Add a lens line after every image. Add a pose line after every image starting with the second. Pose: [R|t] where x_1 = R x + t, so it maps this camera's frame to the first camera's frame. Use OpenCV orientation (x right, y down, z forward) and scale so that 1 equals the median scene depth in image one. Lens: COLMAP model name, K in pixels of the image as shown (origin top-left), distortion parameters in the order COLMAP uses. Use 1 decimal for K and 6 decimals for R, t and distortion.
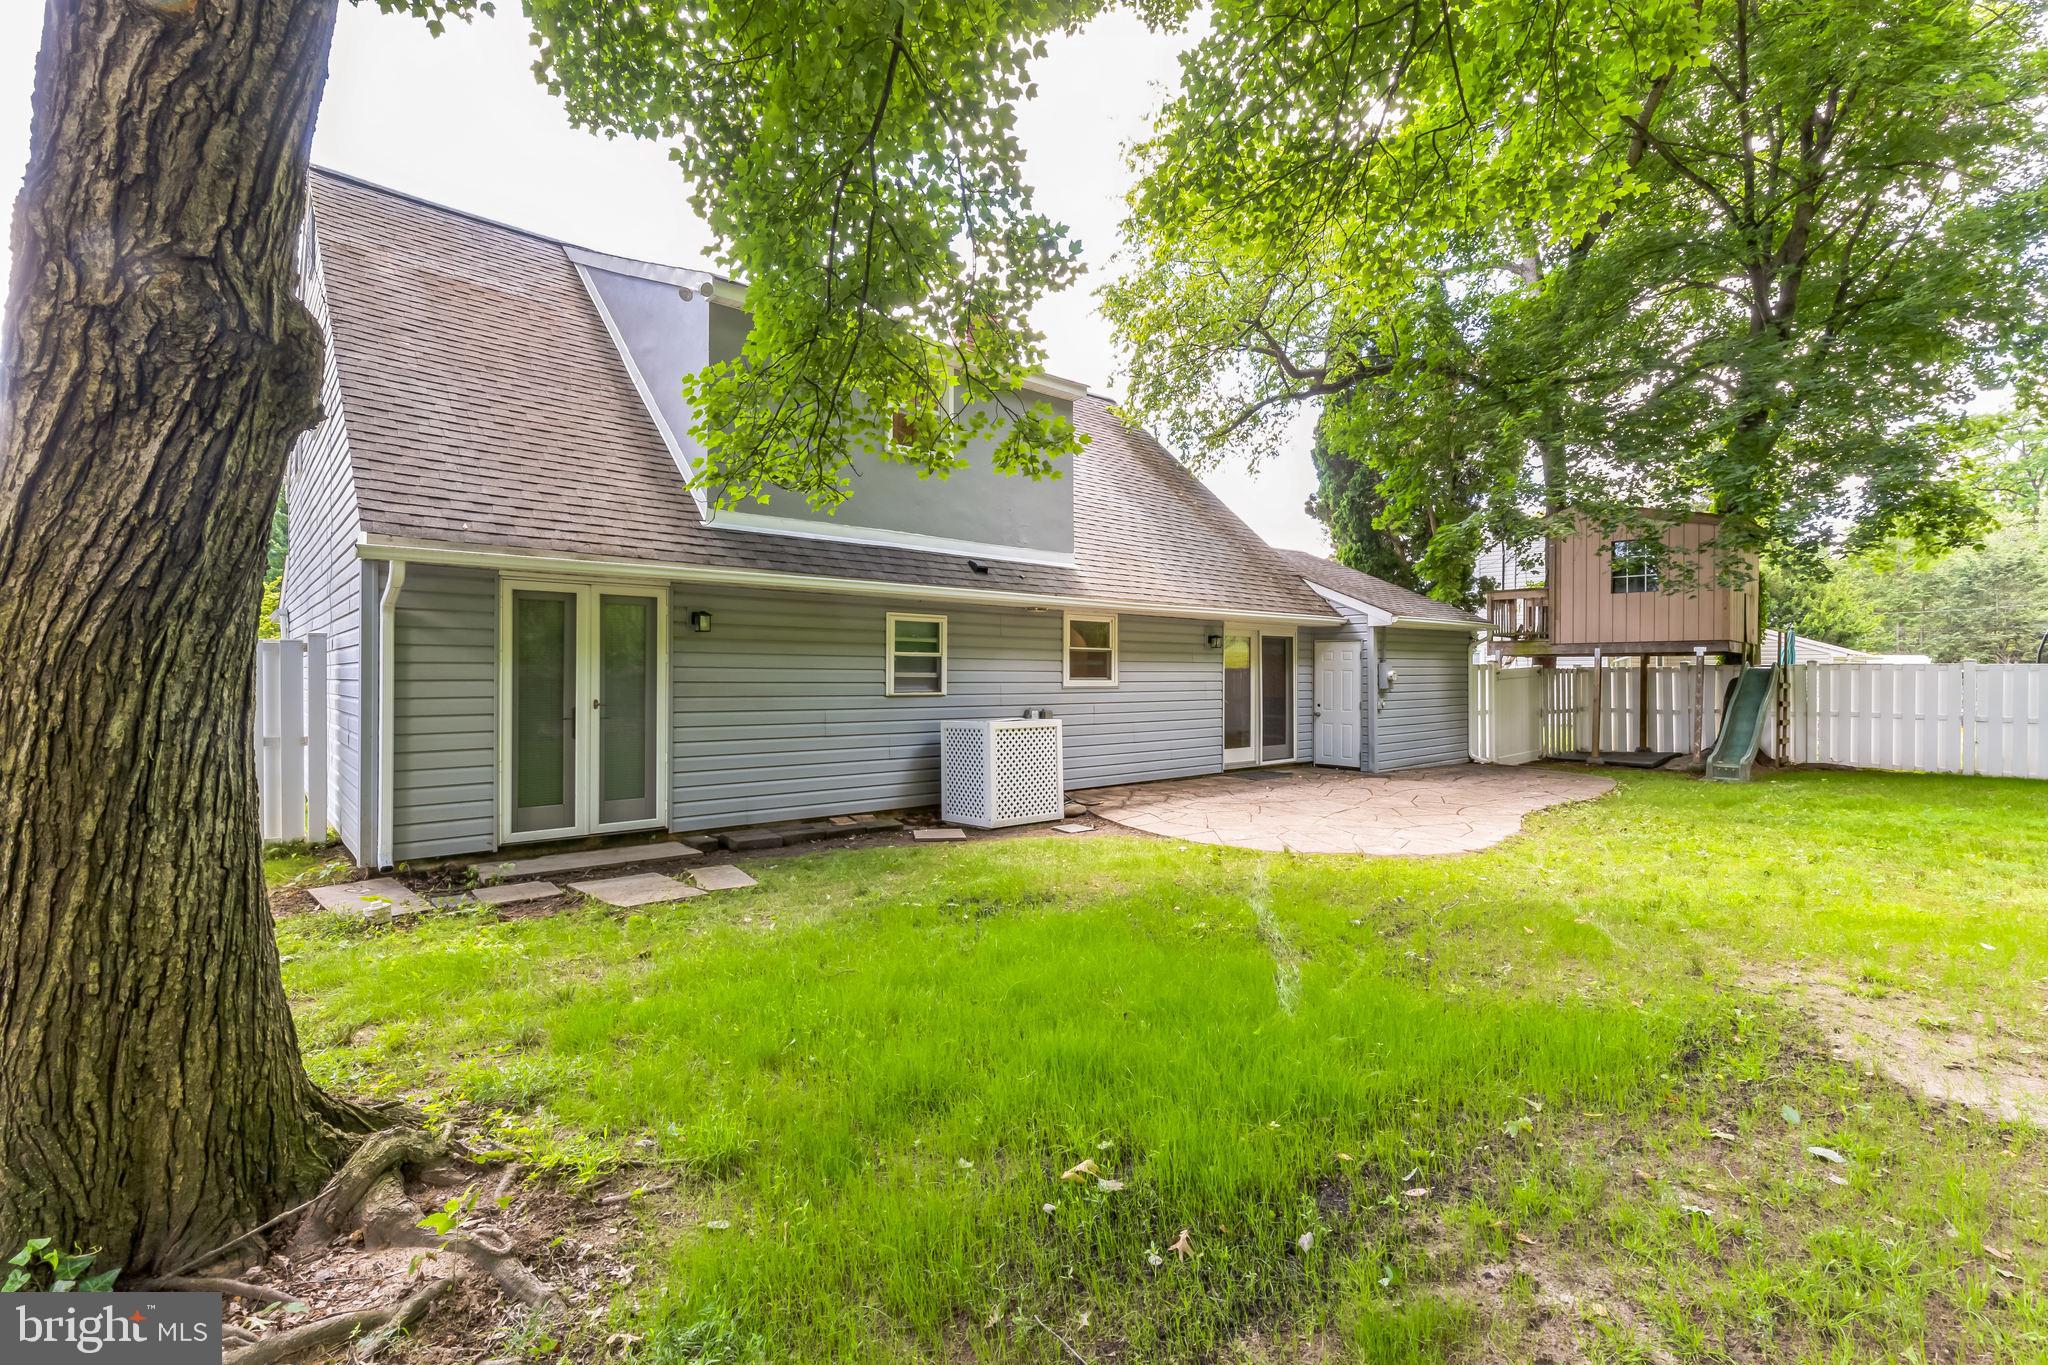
lens RADIAL K [[924.4, 0, 1026.0], [0, 924.4, 676.8], [0, 0, 1]] dist [0.003901, -0.000546]
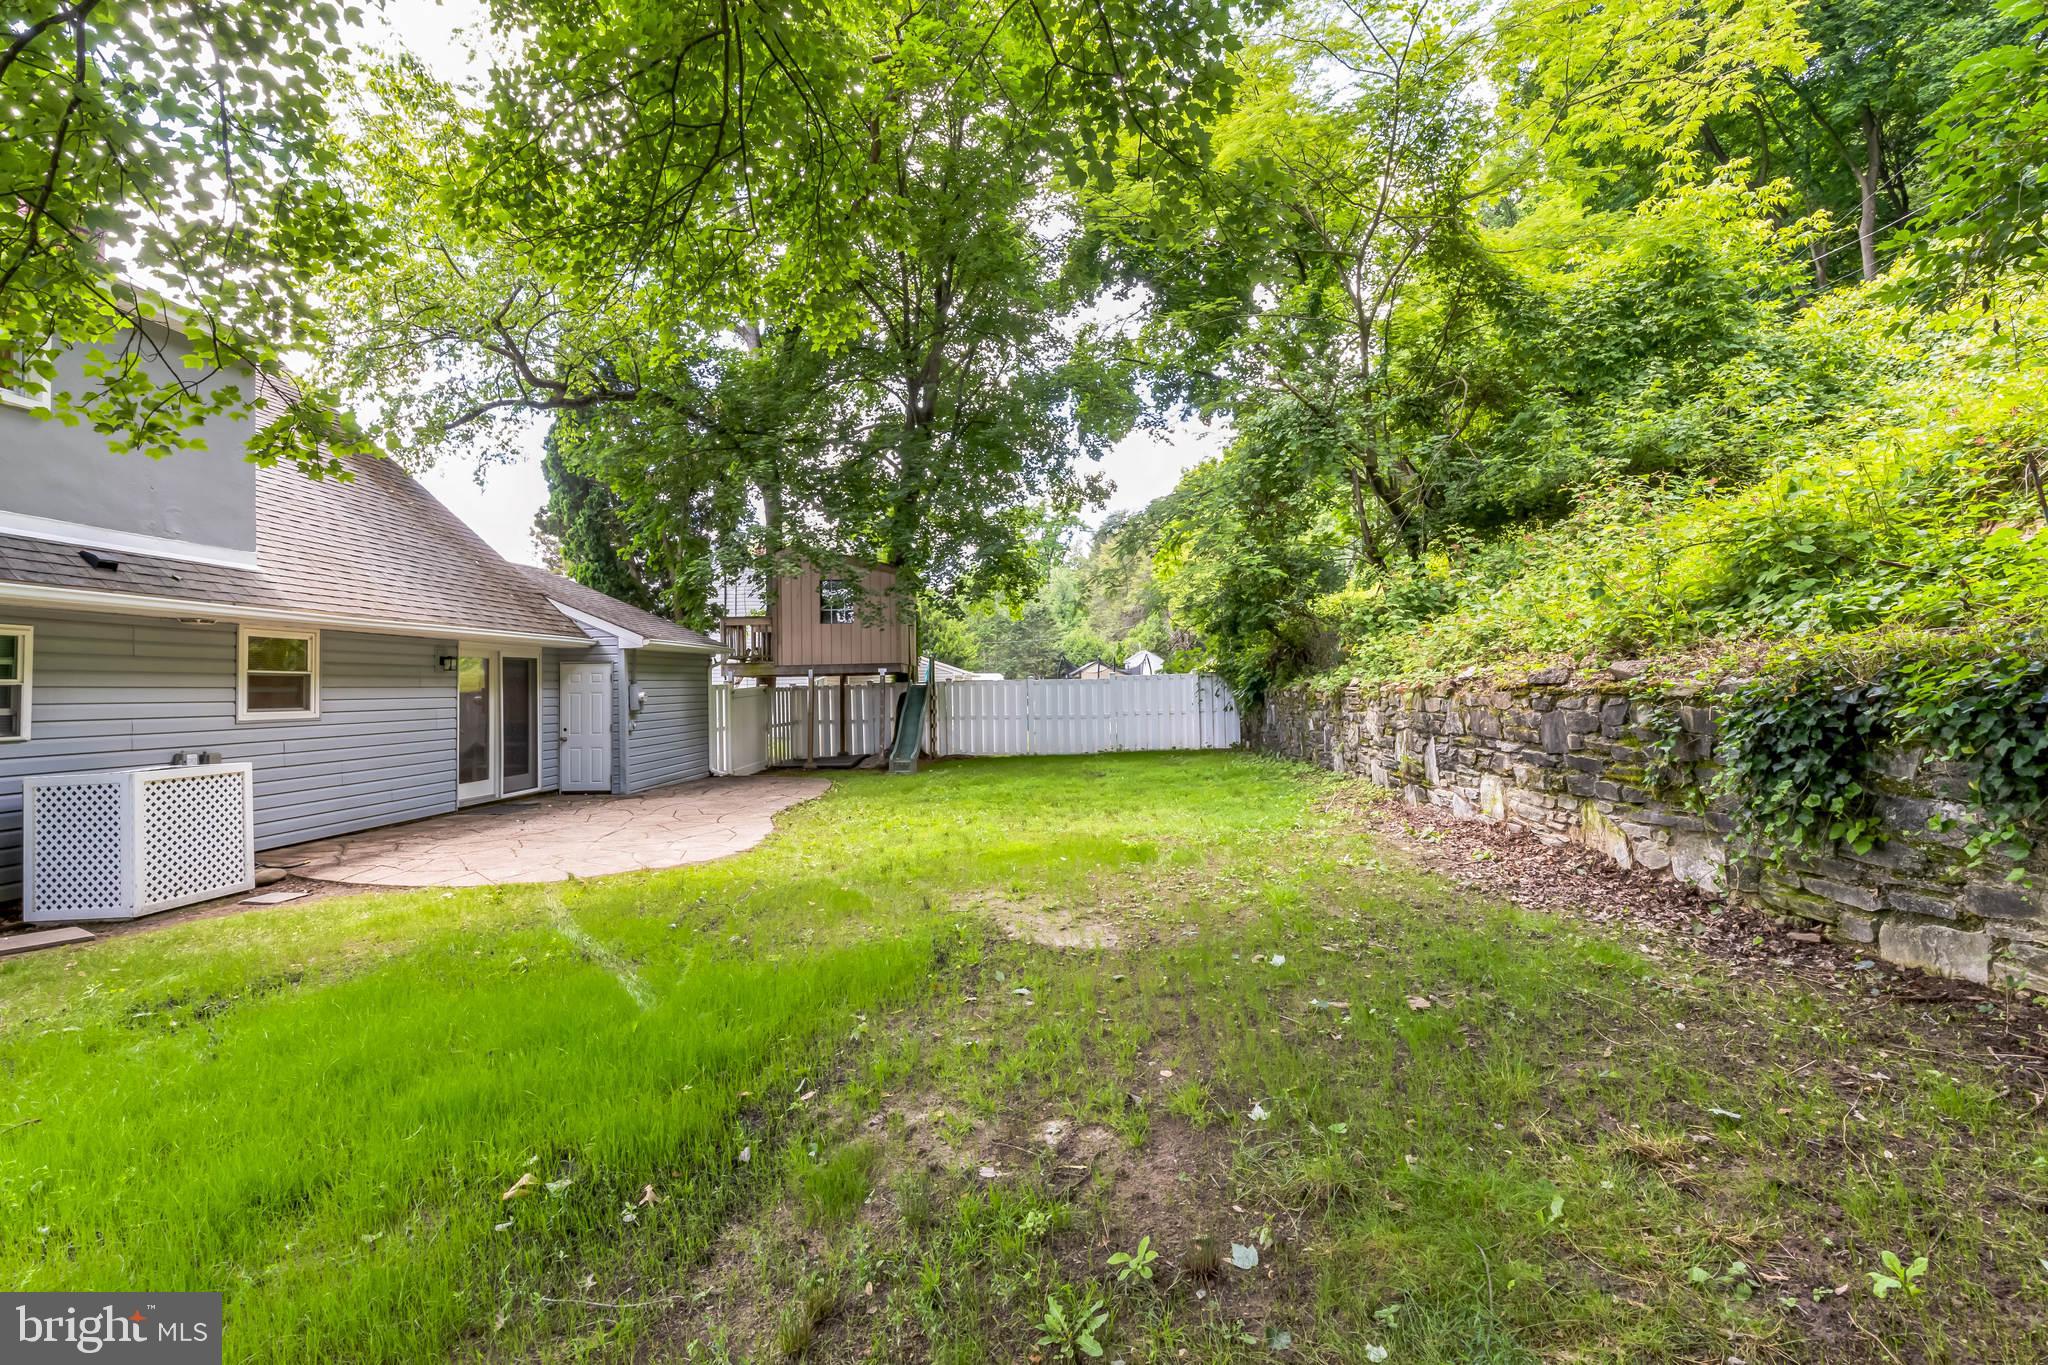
lens RADIAL K [[937.6, 0, 1031.5], [0, 937.6, 655.3], [0, 0, 1]] dist [0.010792, -0.000261]
pose [[0.690844, 0.008855, 0.722949, -0.068978], [0.023552, 0.999119, -0.034743, -0.001174], [-0.722620, 0.041029, 0.690027, -0.034401]]
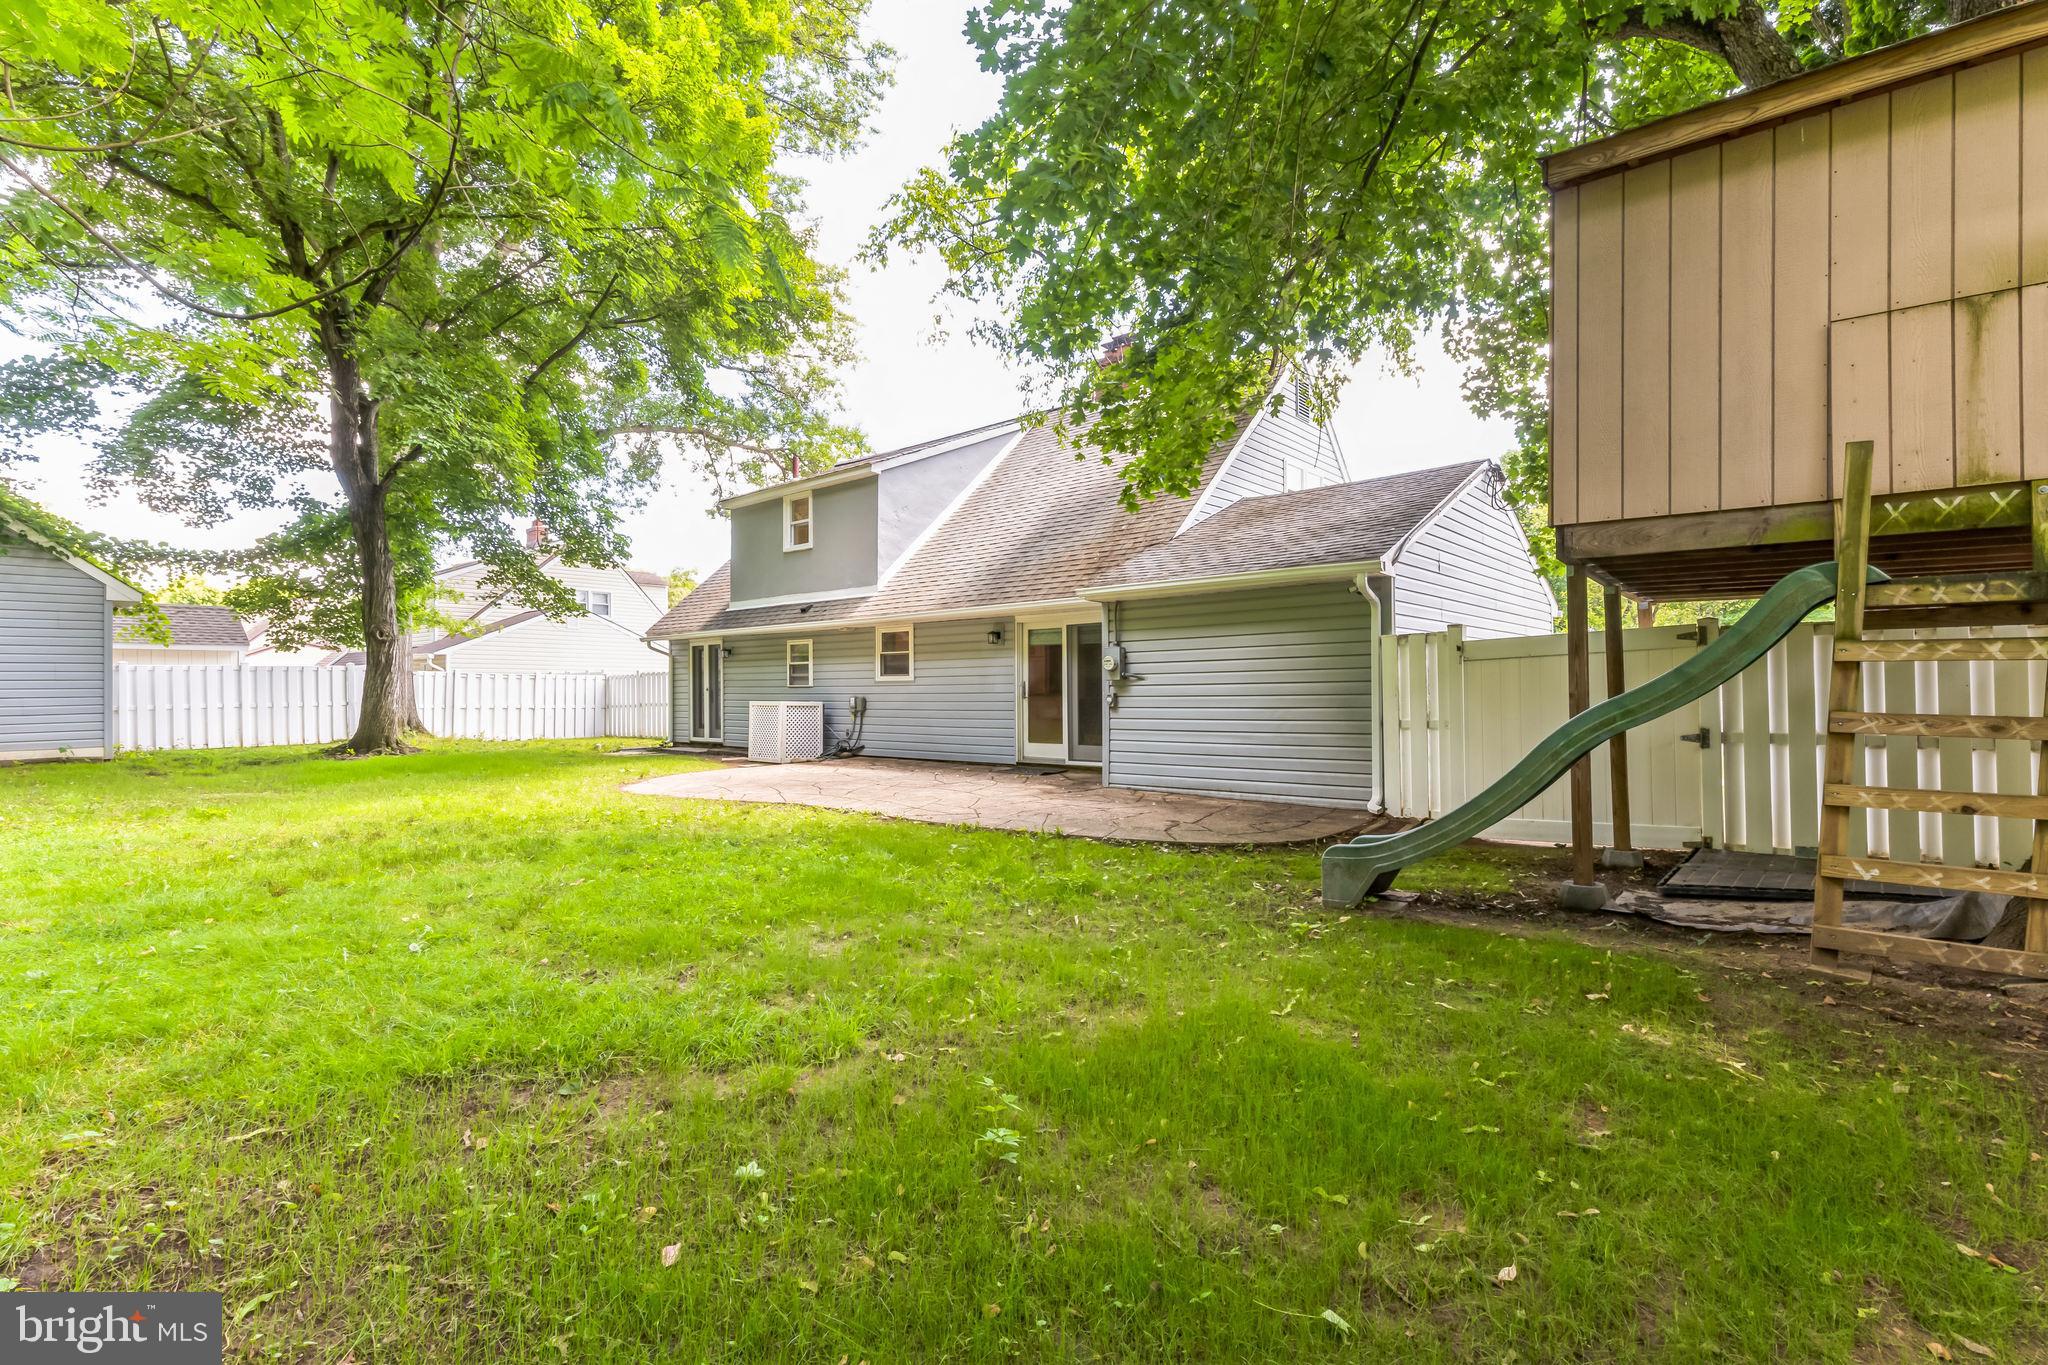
lens RADIAL K [[924.4, 0, 1026.0], [0, 924.4, 676.8], [0, 0, 1]] dist [0.003901, -0.000546]
pose [[0.139347, -0.013720, -0.990149, 1.369574], [0.008846, 0.999881, -0.012610, 0.022467], [0.990204, -0.007001, 0.139452, 0.972293]]
